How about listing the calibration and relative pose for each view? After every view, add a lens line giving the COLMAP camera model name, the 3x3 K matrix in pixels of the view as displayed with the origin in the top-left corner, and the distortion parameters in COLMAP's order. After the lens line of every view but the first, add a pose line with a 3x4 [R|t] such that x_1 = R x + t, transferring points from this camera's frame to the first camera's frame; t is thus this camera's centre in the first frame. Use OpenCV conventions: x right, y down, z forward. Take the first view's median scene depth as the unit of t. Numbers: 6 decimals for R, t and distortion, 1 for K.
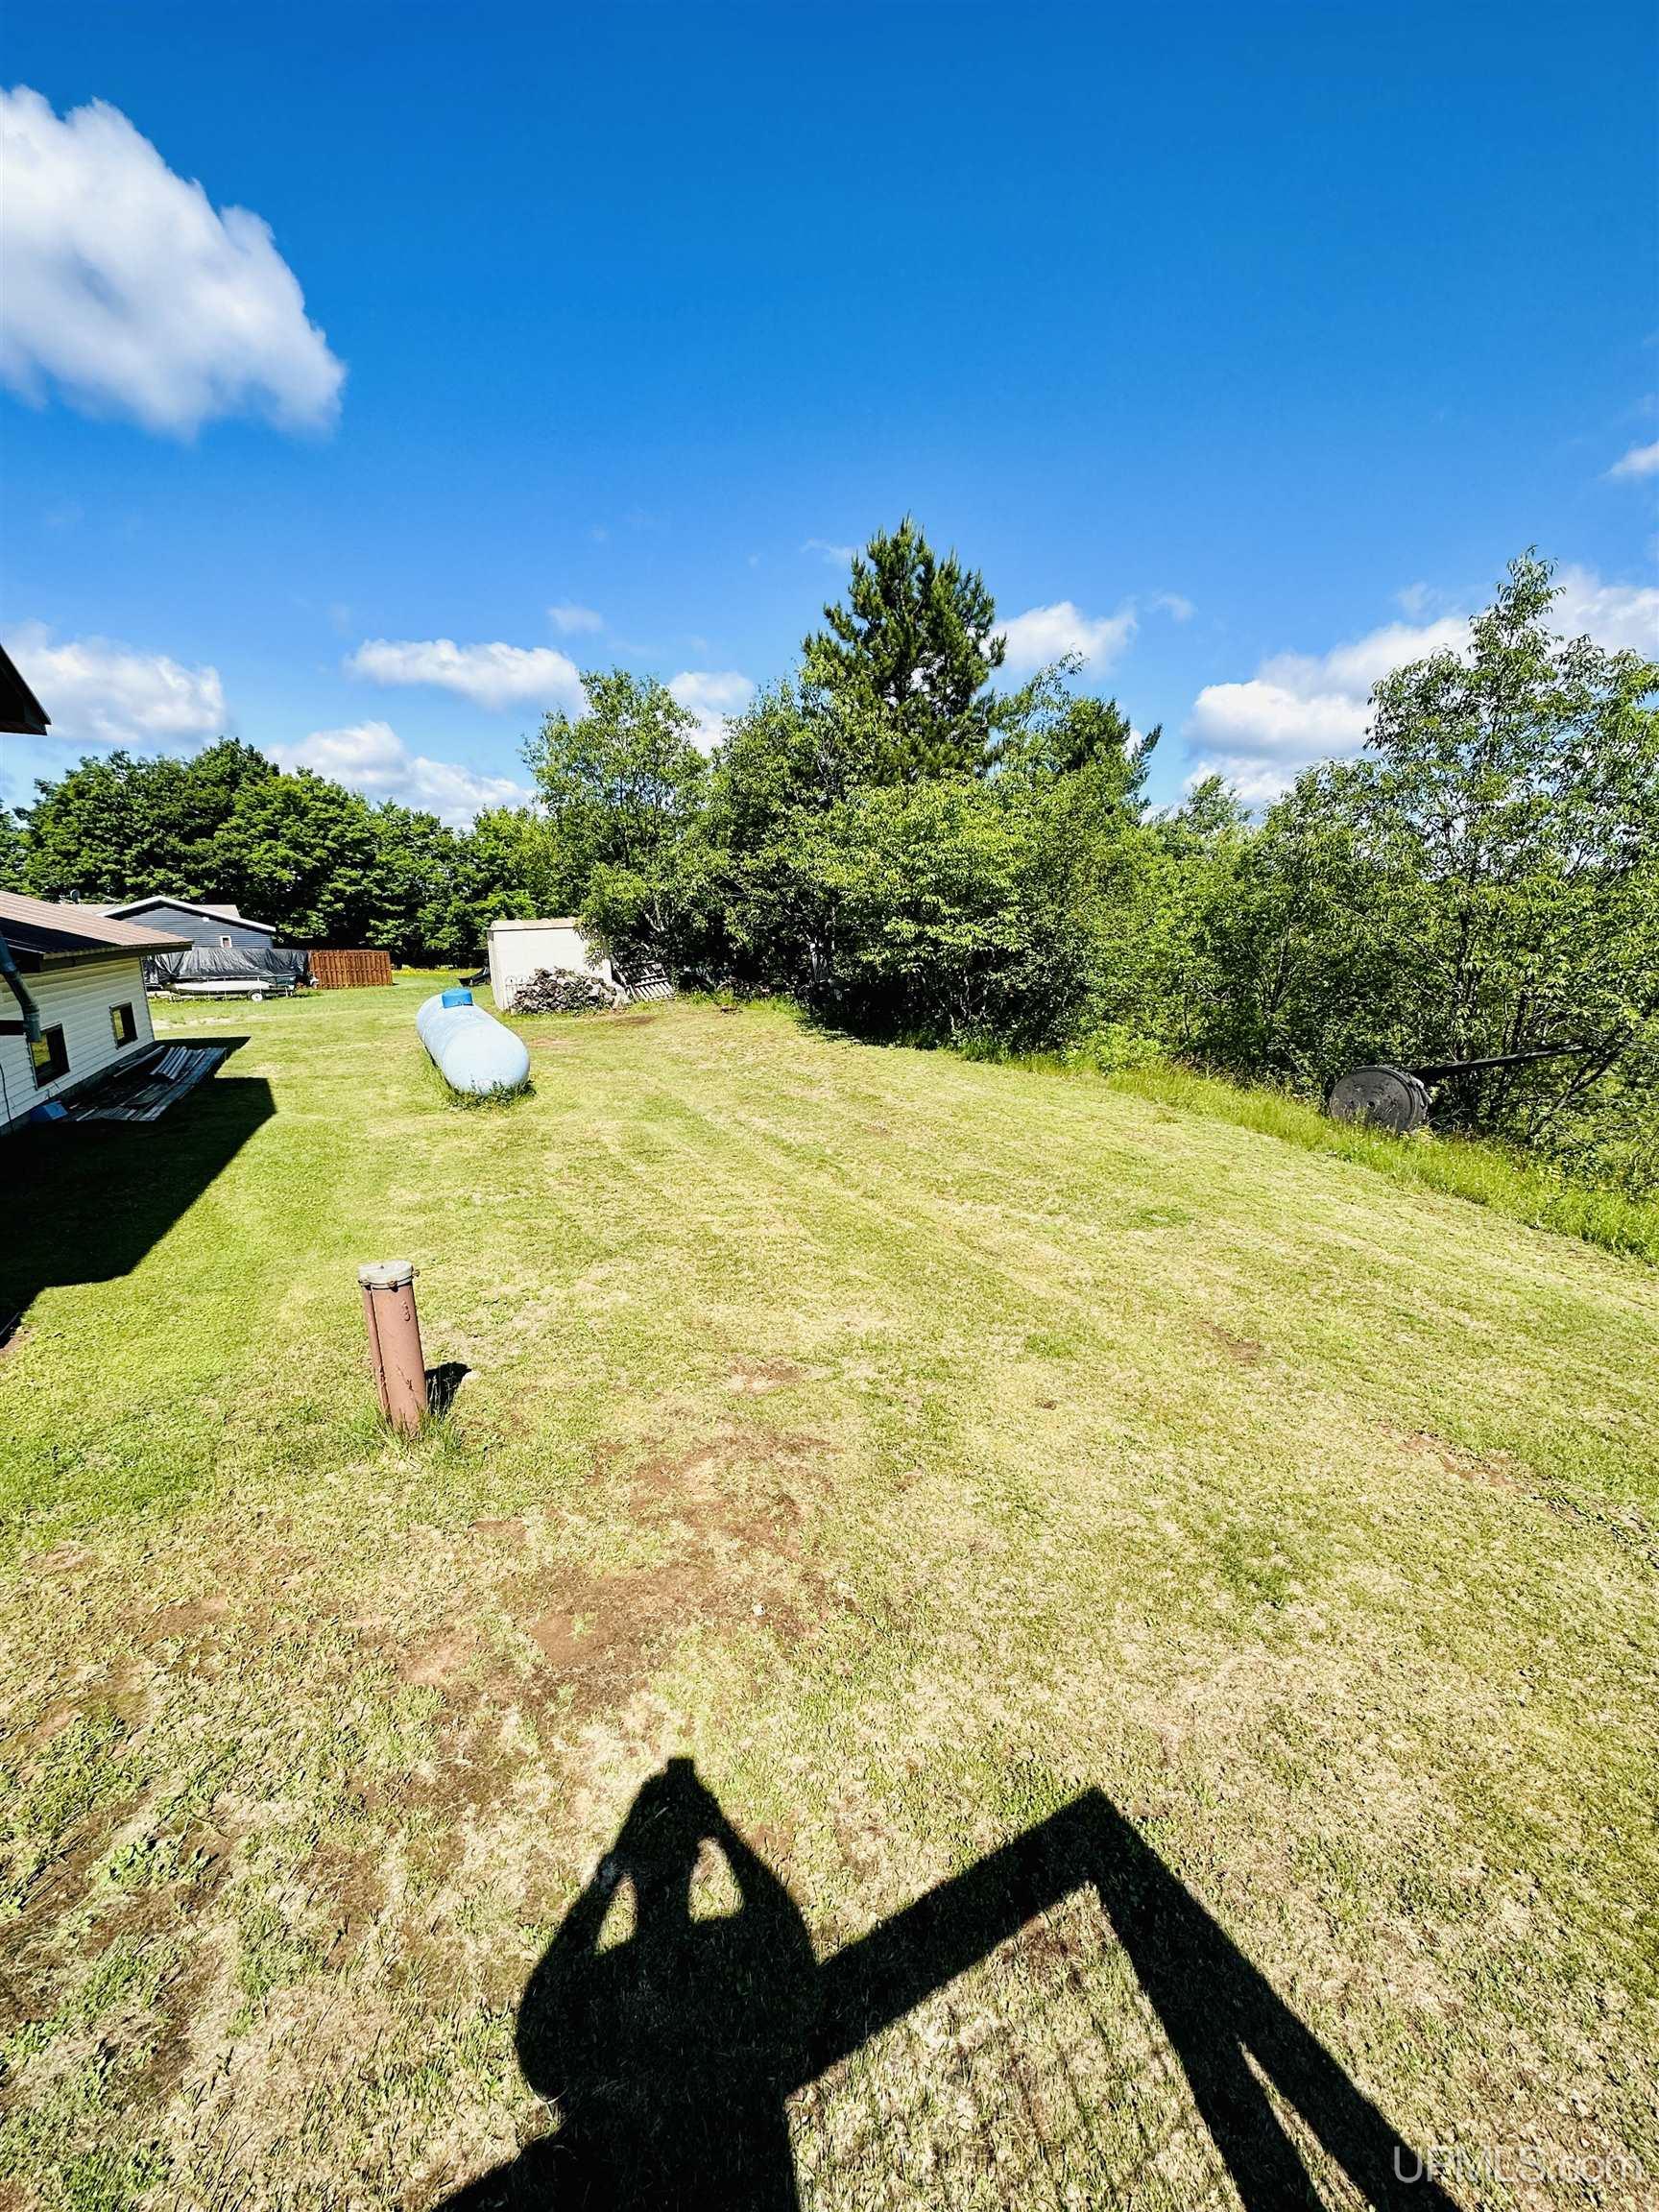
lens RADIAL K [[889.2, 0, 829.5], [0, 889.2, 1106.0], [0, 0, 1]] dist [-0.019510, 0.000046]
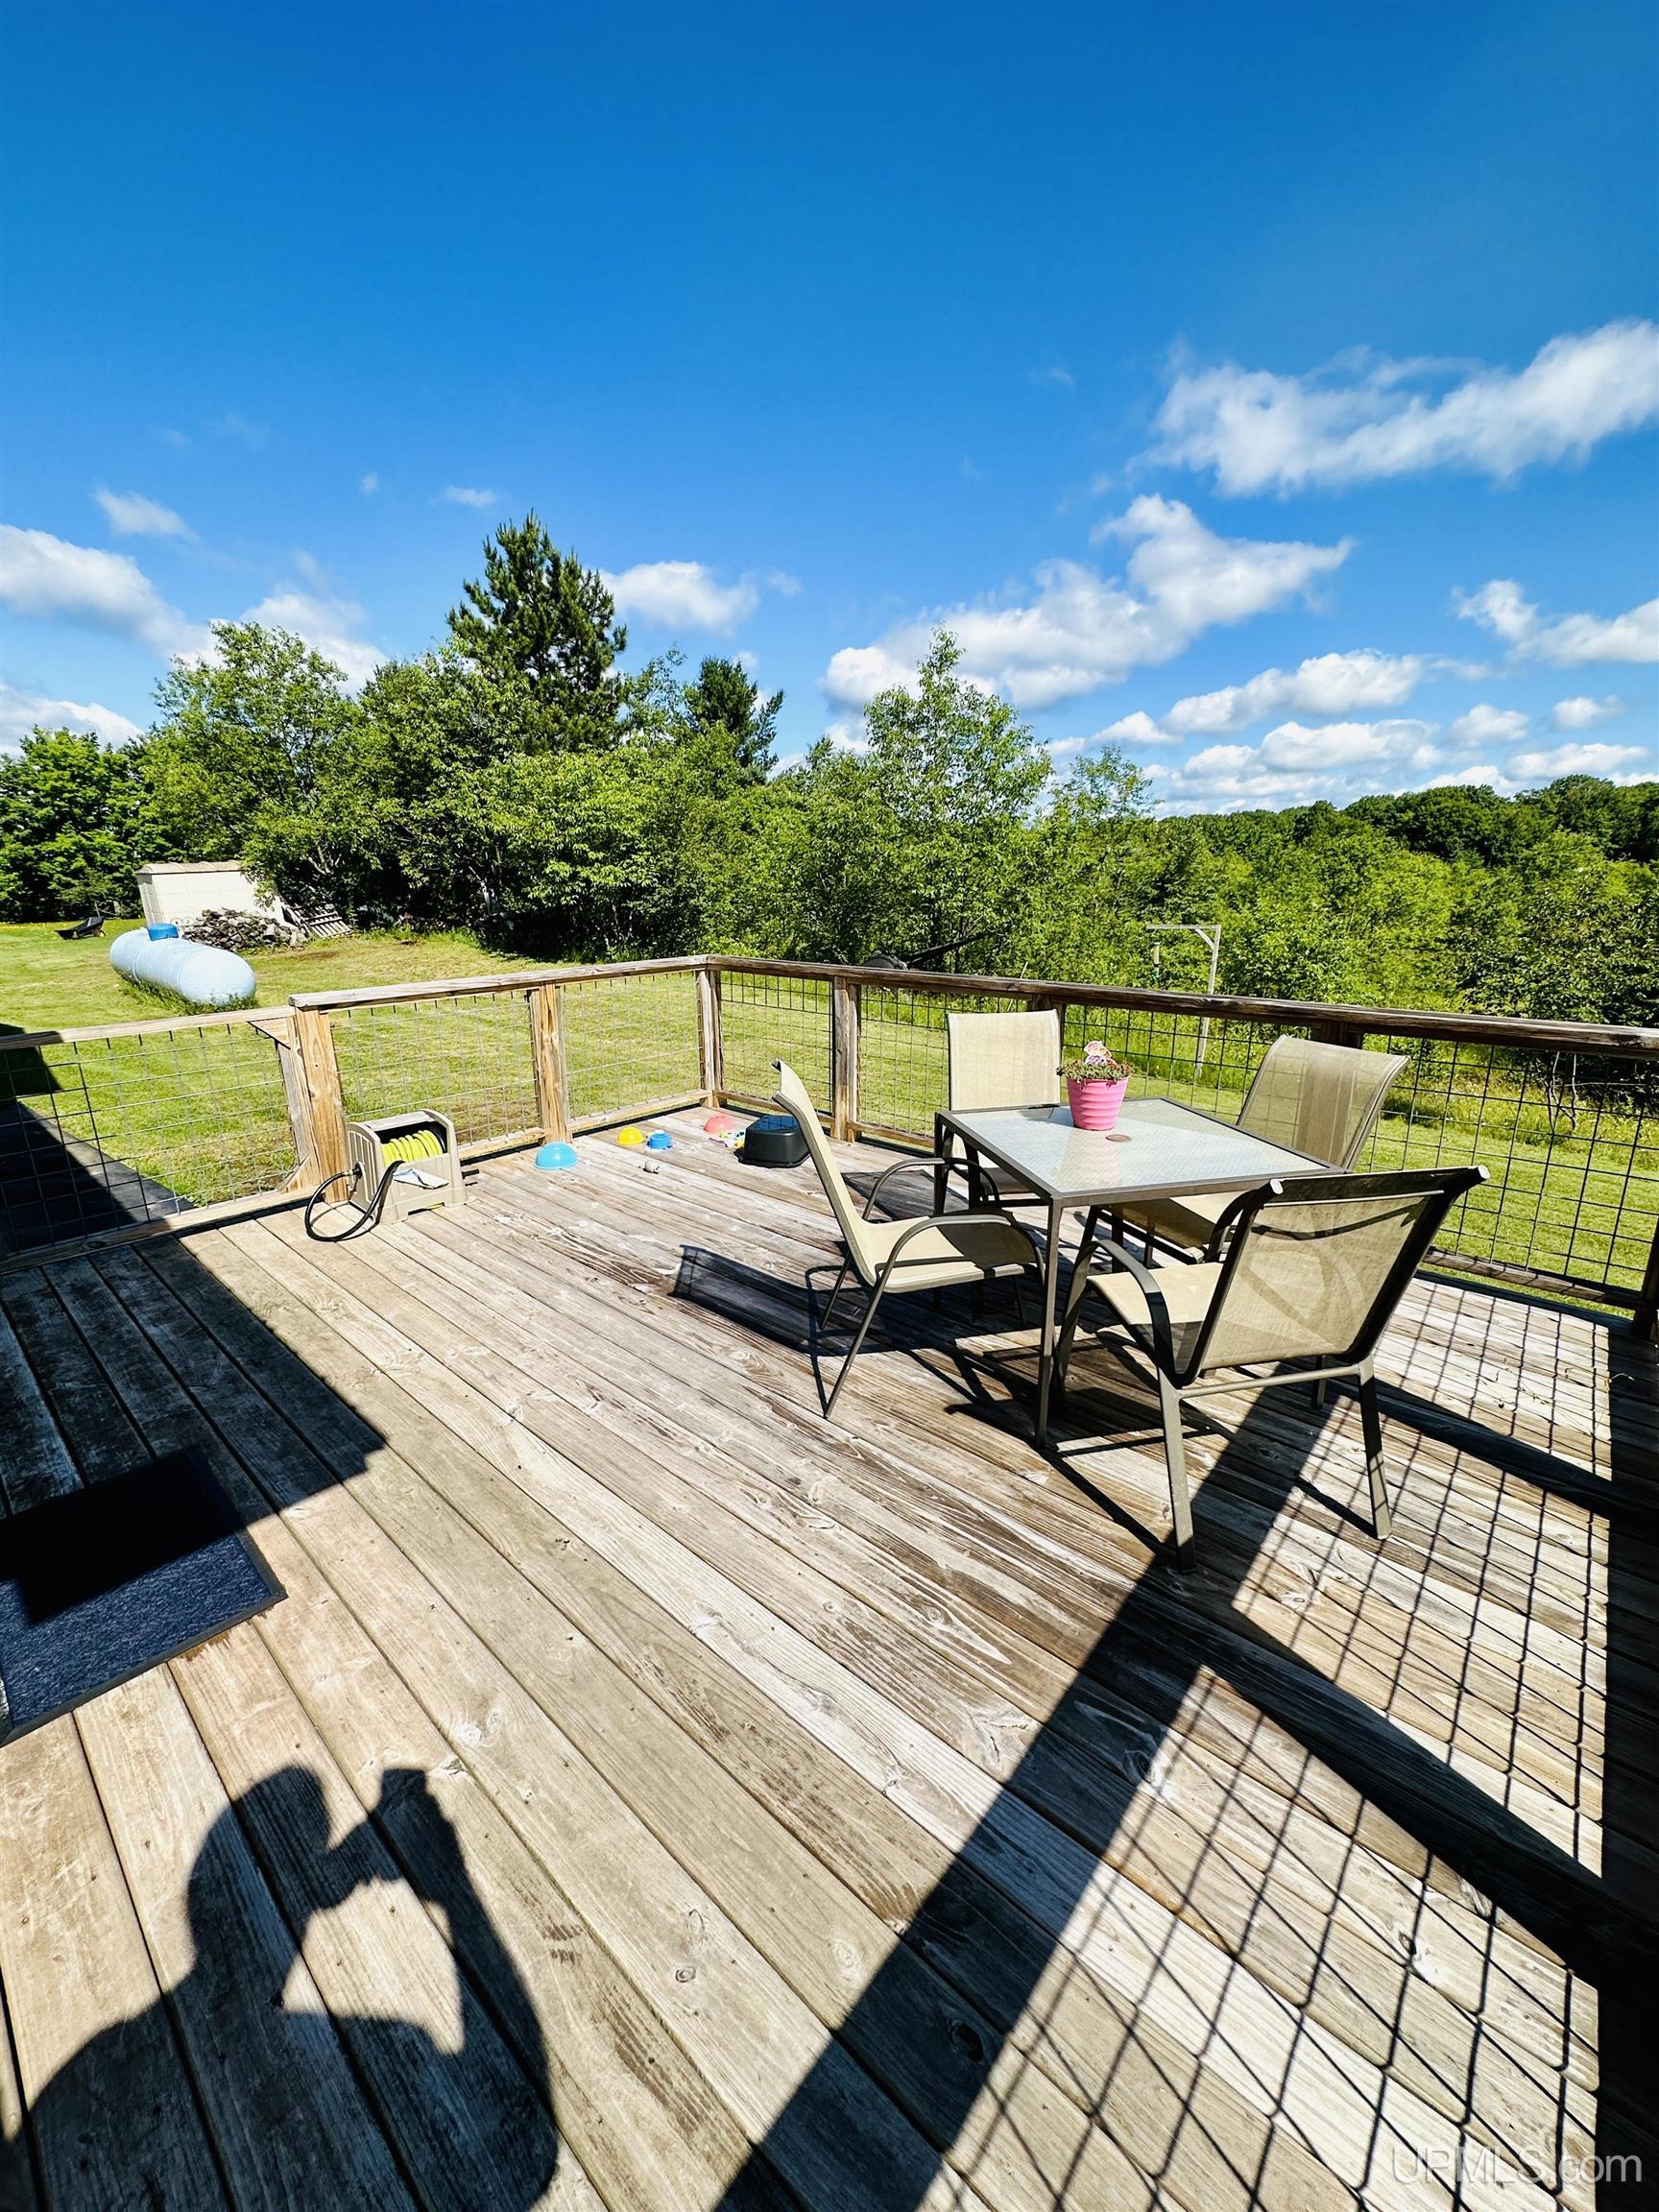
lens RADIAL K [[879.6, 0, 829.5], [0, 879.6, 1106.0], [0, 0, 1]] dist [-0.003139, 0.000178]
pose [[0.934700, -0.095571, 0.342347, -0.016427], [0.074454, 0.994450, 0.074336, 0.059022], [-0.347551, -0.043993, 0.936628, -0.267056]]
